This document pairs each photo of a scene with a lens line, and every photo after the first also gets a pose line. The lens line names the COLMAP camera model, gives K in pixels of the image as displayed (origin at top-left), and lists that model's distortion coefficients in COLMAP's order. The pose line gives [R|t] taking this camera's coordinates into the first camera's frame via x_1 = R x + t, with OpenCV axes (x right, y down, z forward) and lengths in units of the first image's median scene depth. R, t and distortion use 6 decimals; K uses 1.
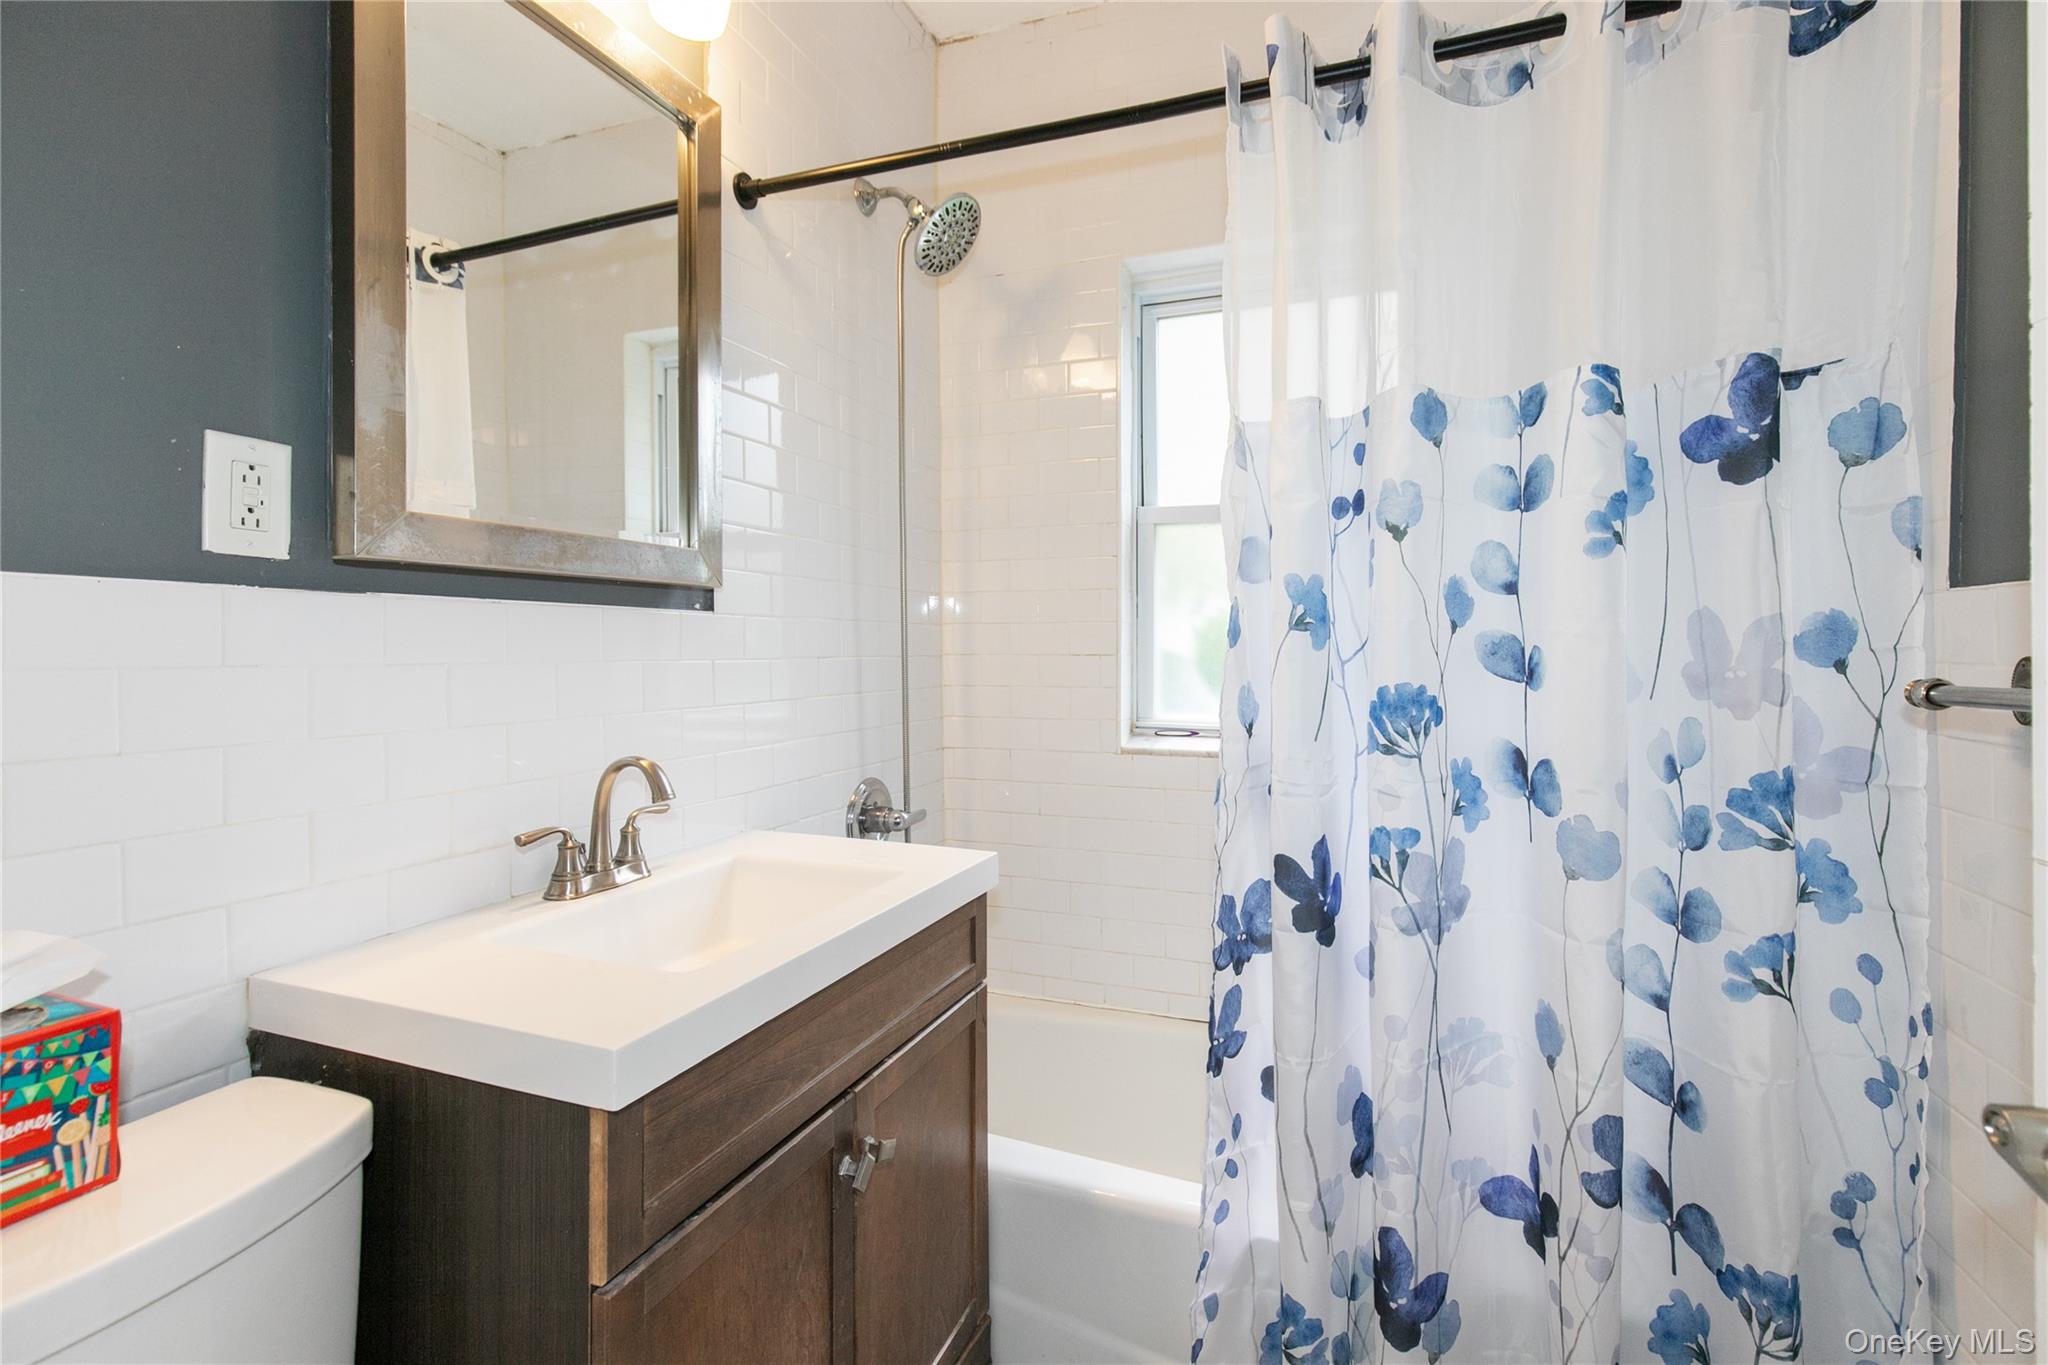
lens RADIAL K [[935.1, 0, 1023.7], [0, 935.1, 666.9], [0, 0, 1]] dist [-0.002292, -0.001142]
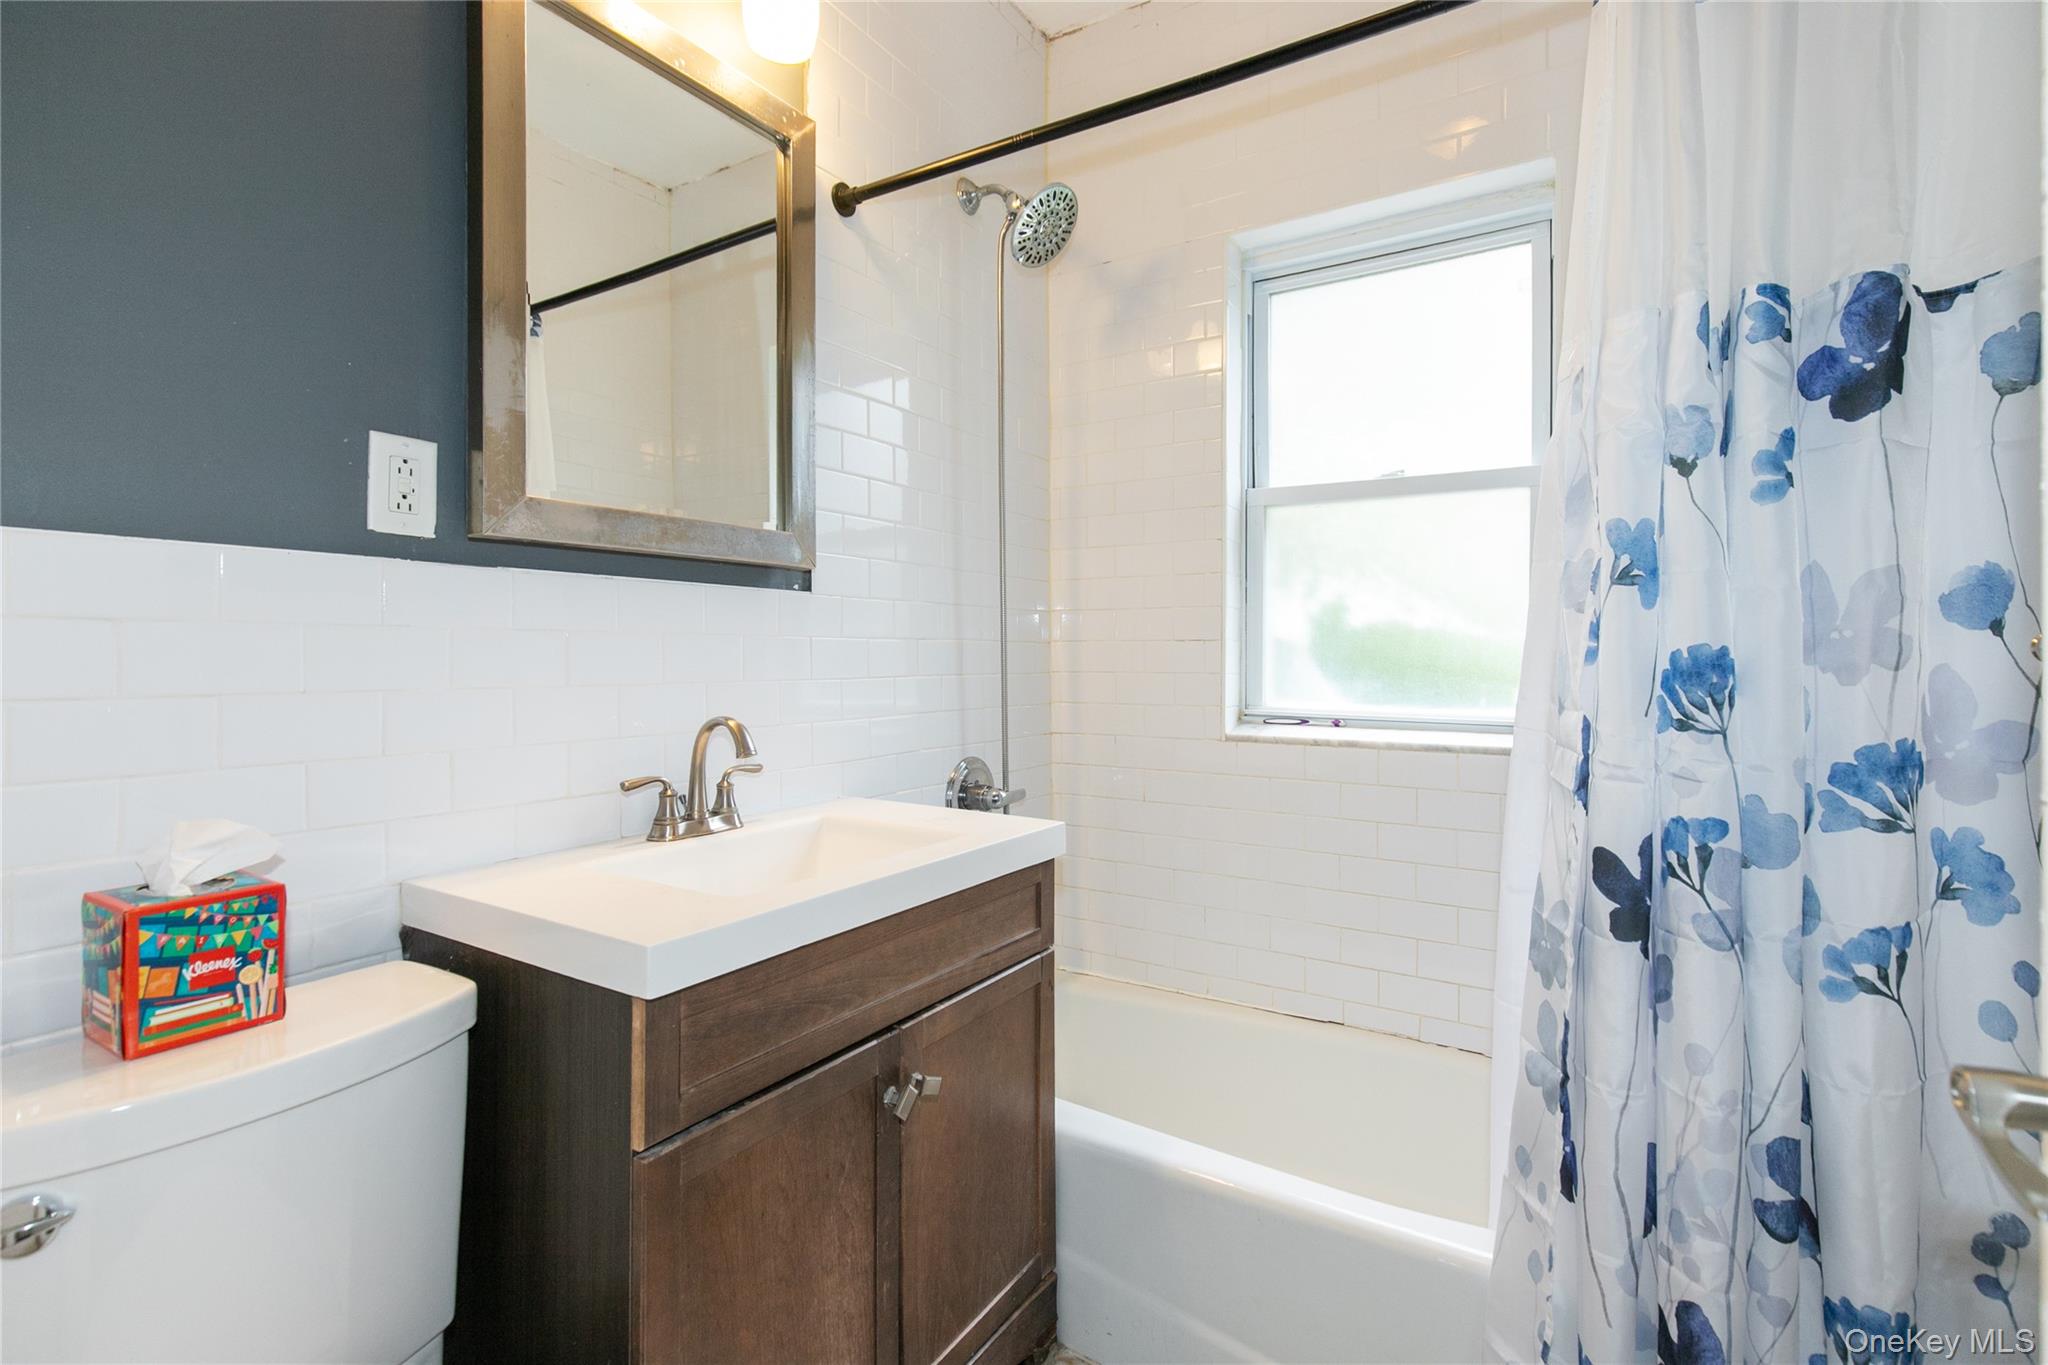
lens RADIAL K [[935.1, 0, 984.5], [0, 935.1, 670.0], [0, 0, 1]] dist [-0.002292, -0.001142]
pose [[0.979459, 0.007102, -0.201518, 0.132117], [-0.006377, 0.999971, 0.004248, 0.040065], [0.201542, -0.002875, 0.979476, -0.031413]]
